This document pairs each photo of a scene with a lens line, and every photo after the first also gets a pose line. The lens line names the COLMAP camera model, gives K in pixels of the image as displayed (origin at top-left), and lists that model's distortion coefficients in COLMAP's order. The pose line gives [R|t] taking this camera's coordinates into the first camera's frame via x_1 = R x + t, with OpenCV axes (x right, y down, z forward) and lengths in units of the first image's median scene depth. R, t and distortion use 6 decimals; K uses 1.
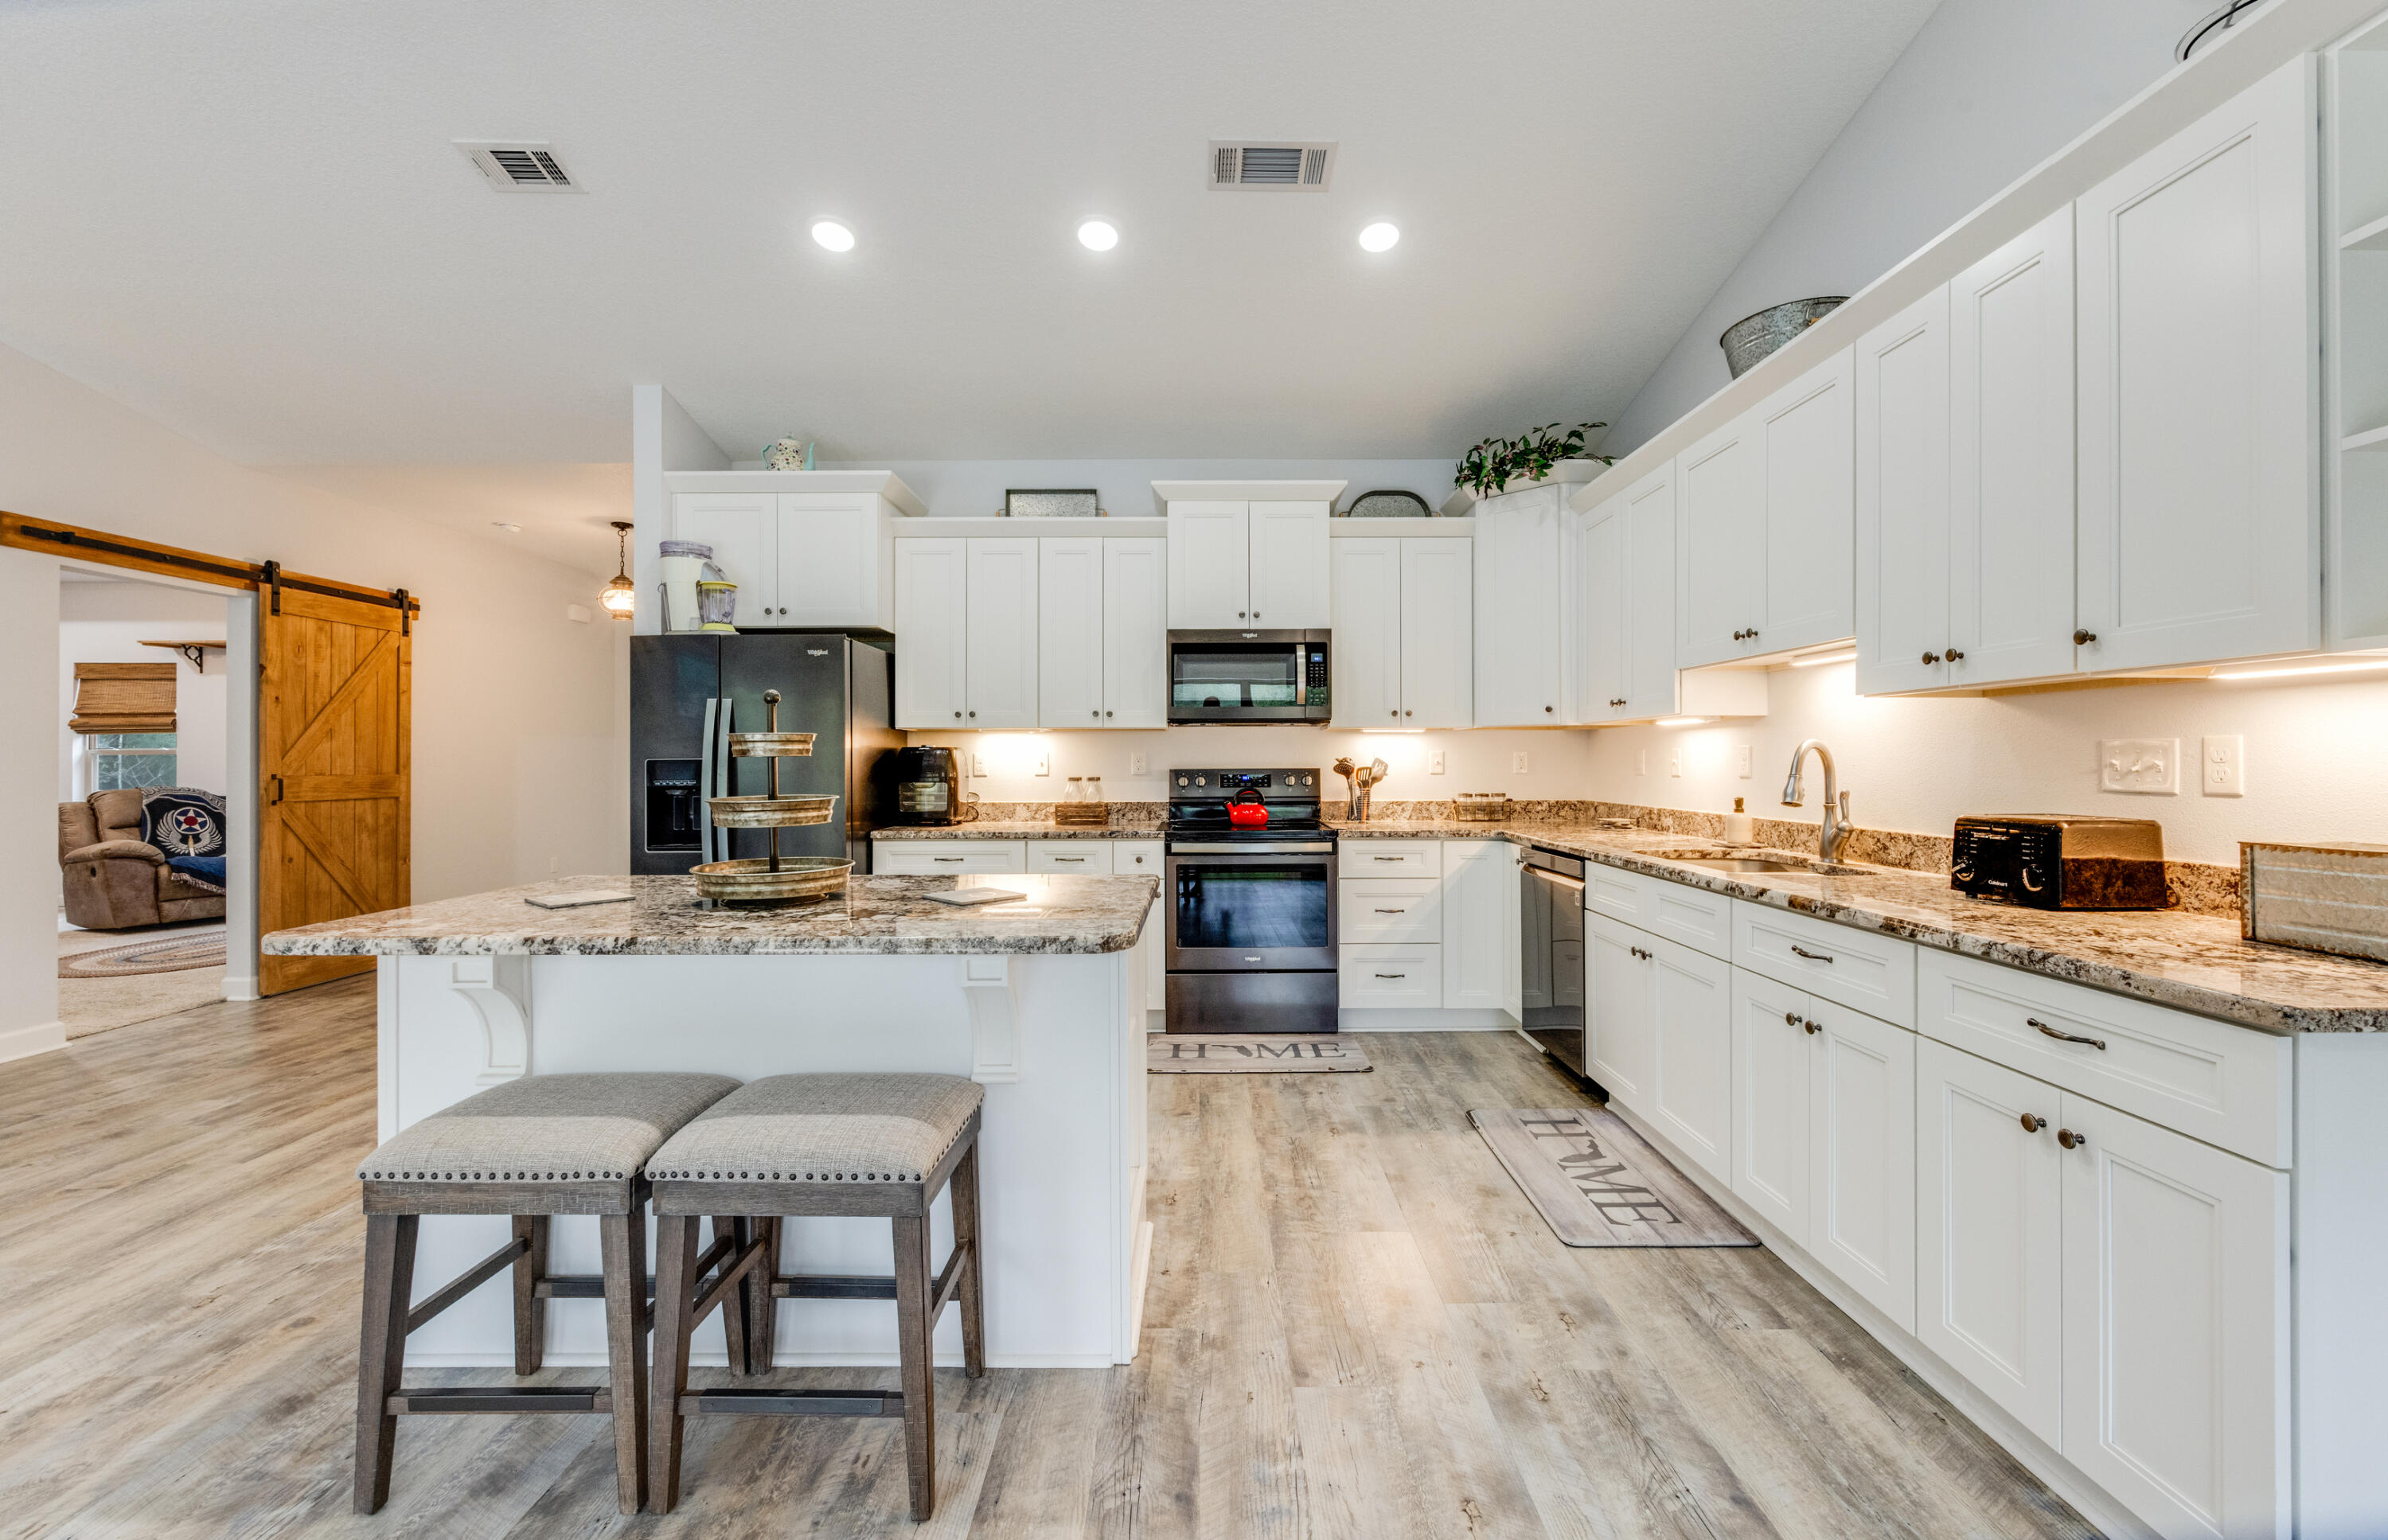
lens RADIAL K [[967.7, 0, 1198.3], [0, 967.7, 753.0], [0, 0, 1]] dist [0.003054, 0.000551]
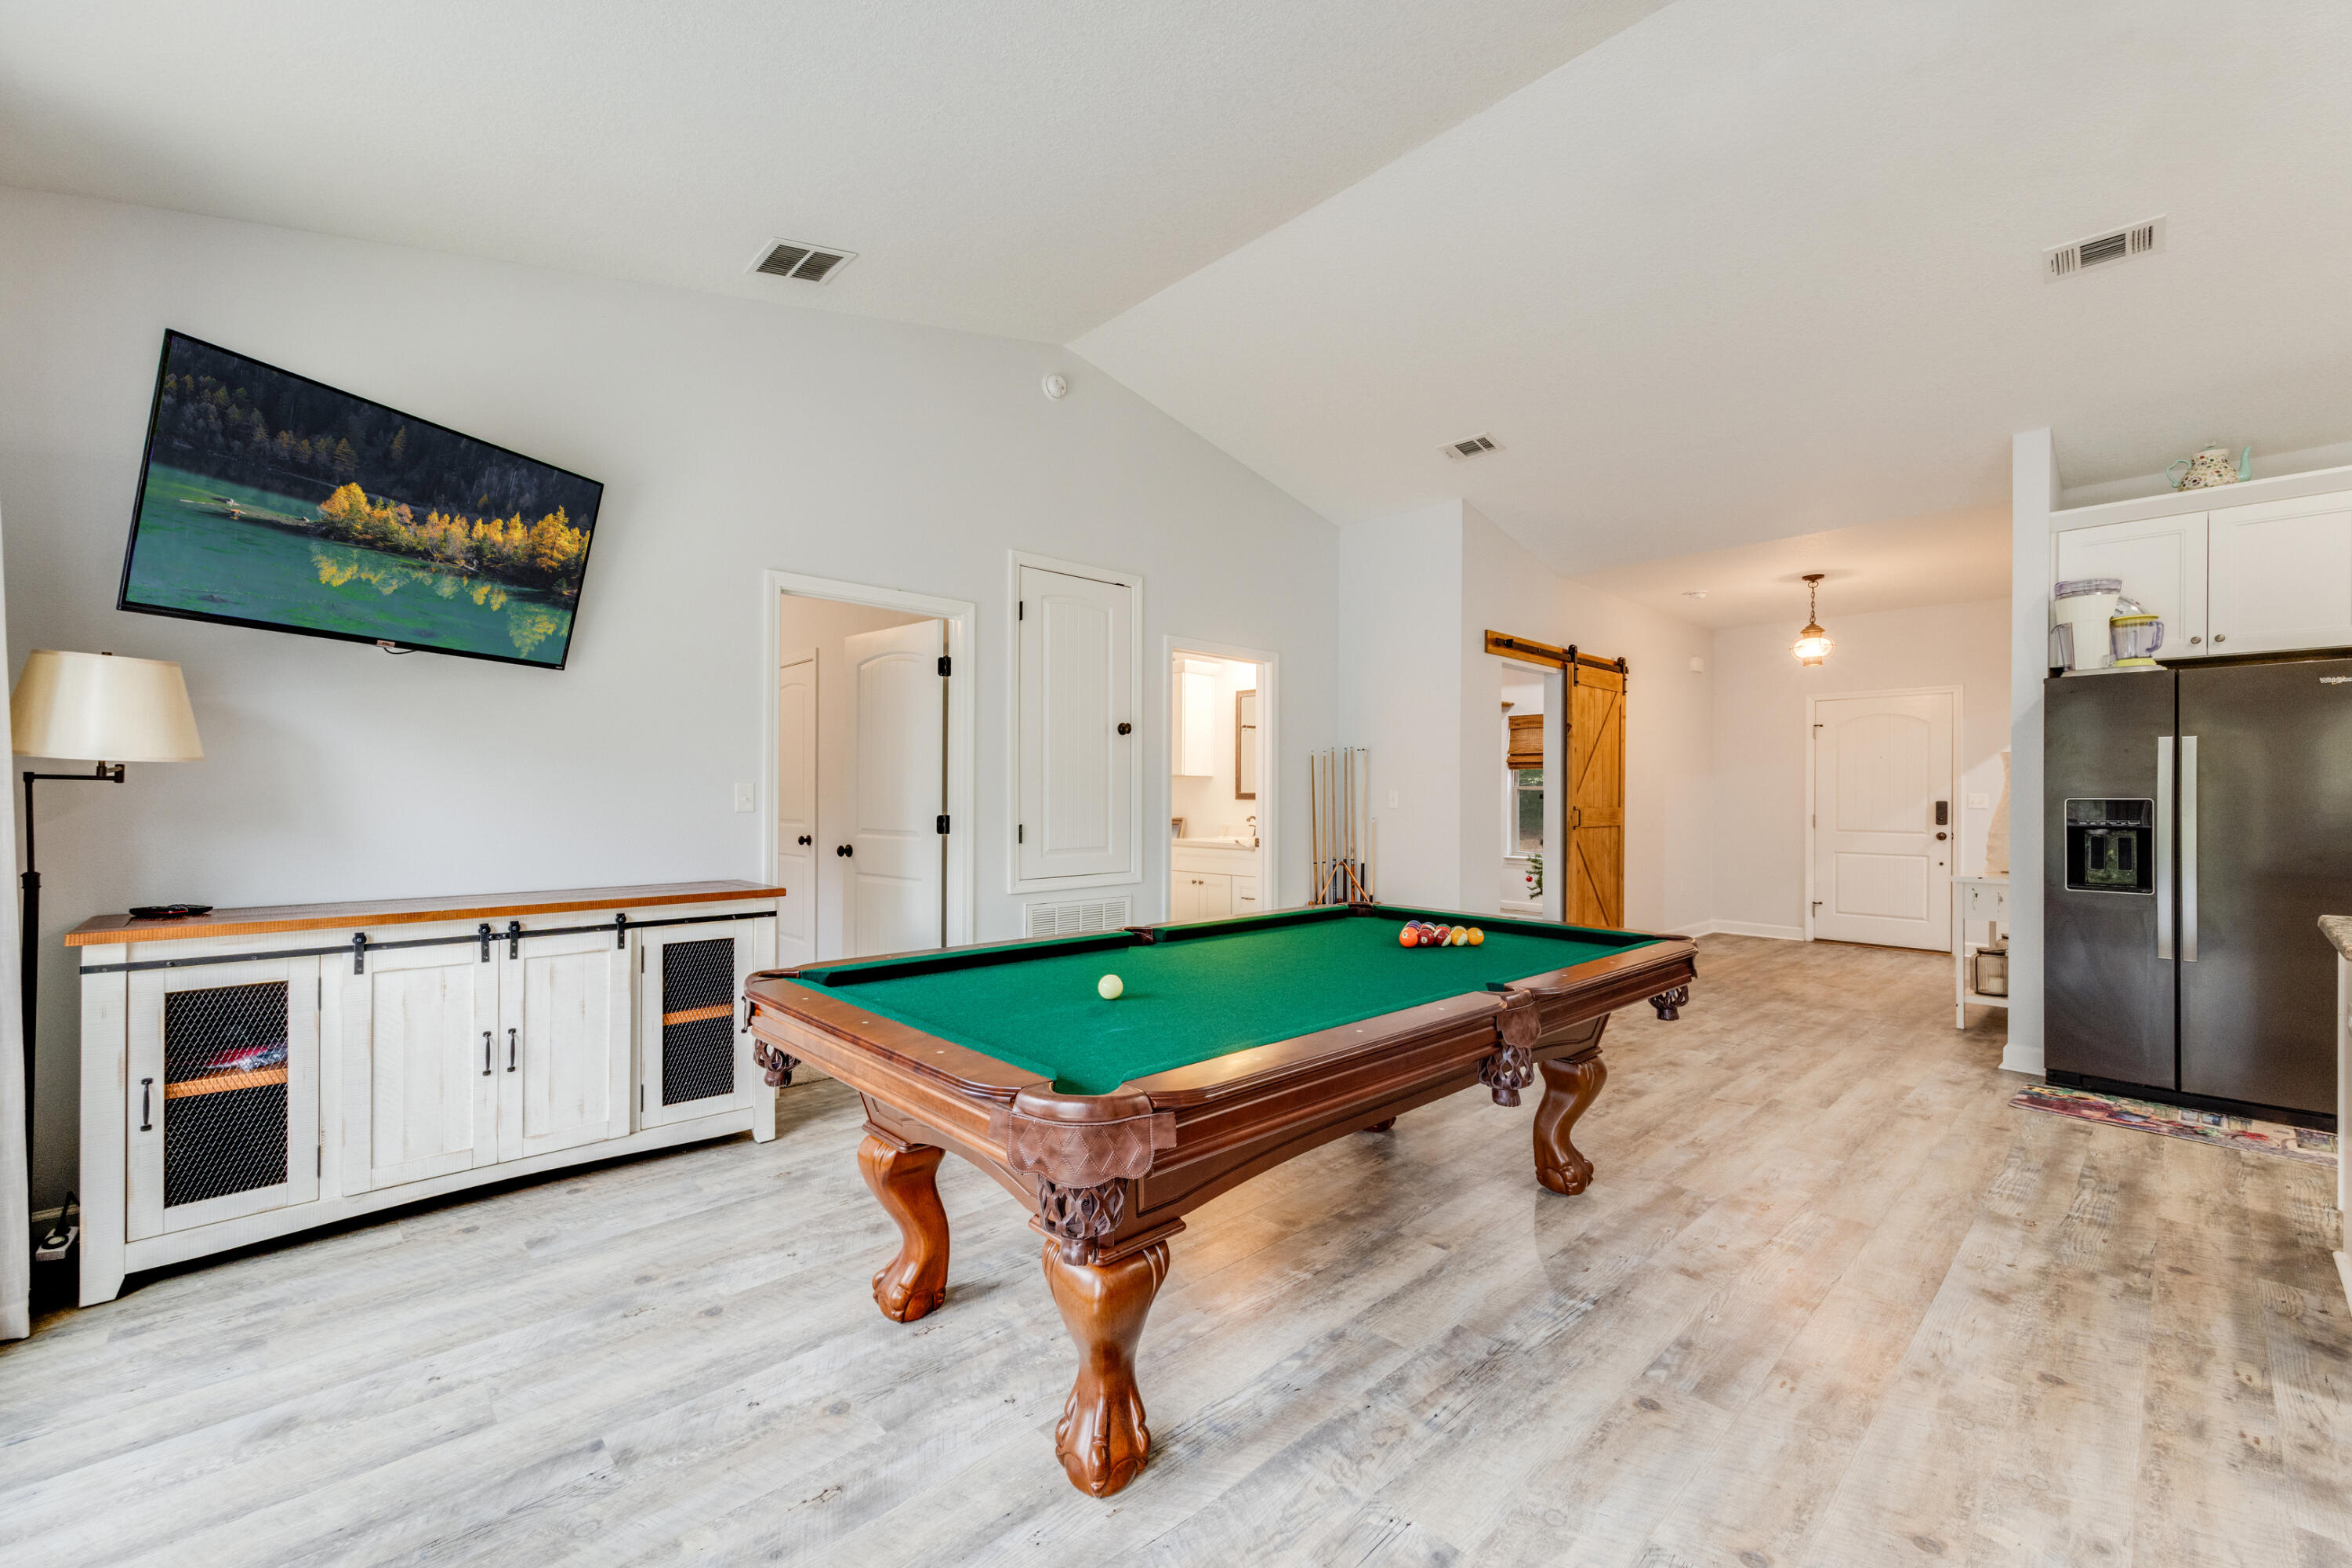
lens RADIAL K [[965.9, 0, 1188.5], [0, 965.9, 788.3], [0, 0, 1]] dist [0.011892, 0.000167]
pose [[0.698513, 0.000762, -0.715597, -0.365132], [-0.001072, 0.999999, 0.000019, -0.002035], [0.715597, 0.000754, 0.698513, -0.286535]]
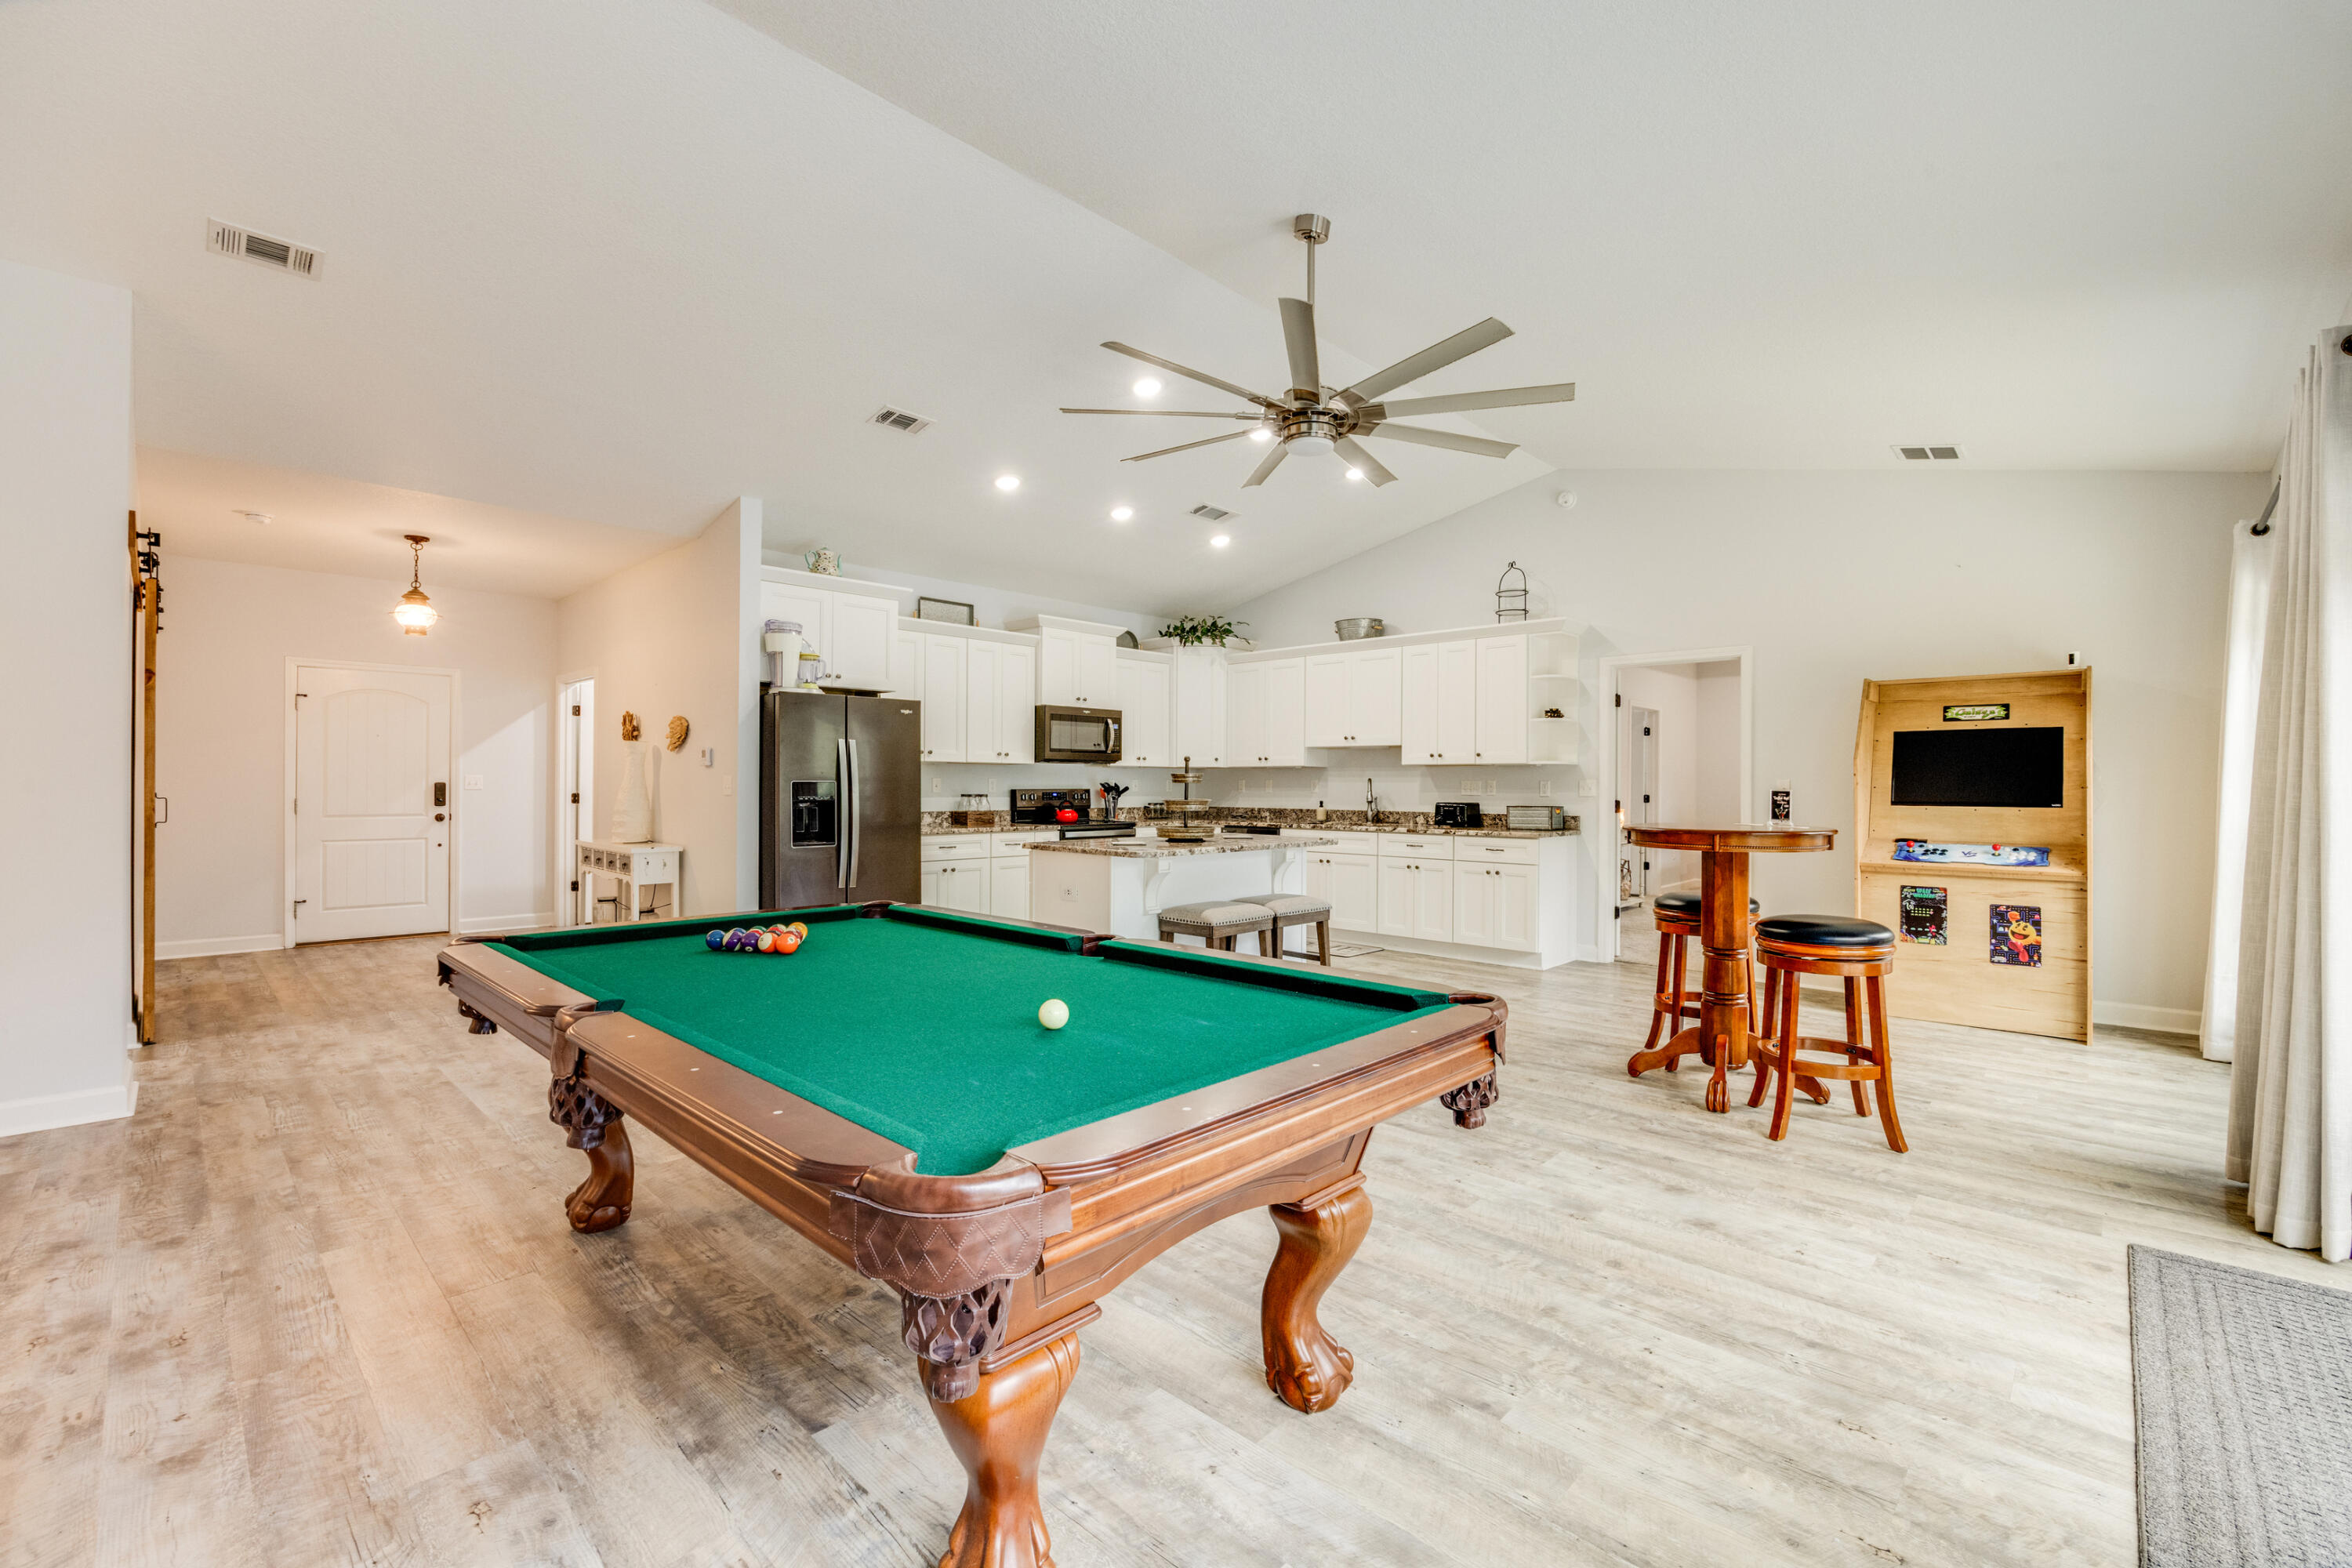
lens RADIAL K [[994.6, 0, 1193.1], [0, 994.6, 795.1], [0, 0, 1]] dist [-0.018494, -0.000010]
pose [[0.682062, -0.003076, 0.731288, -0.928189], [-0.012300, 0.999801, 0.015677, -0.002540], [-0.731191, -0.019688, 0.681889, -0.294923]]
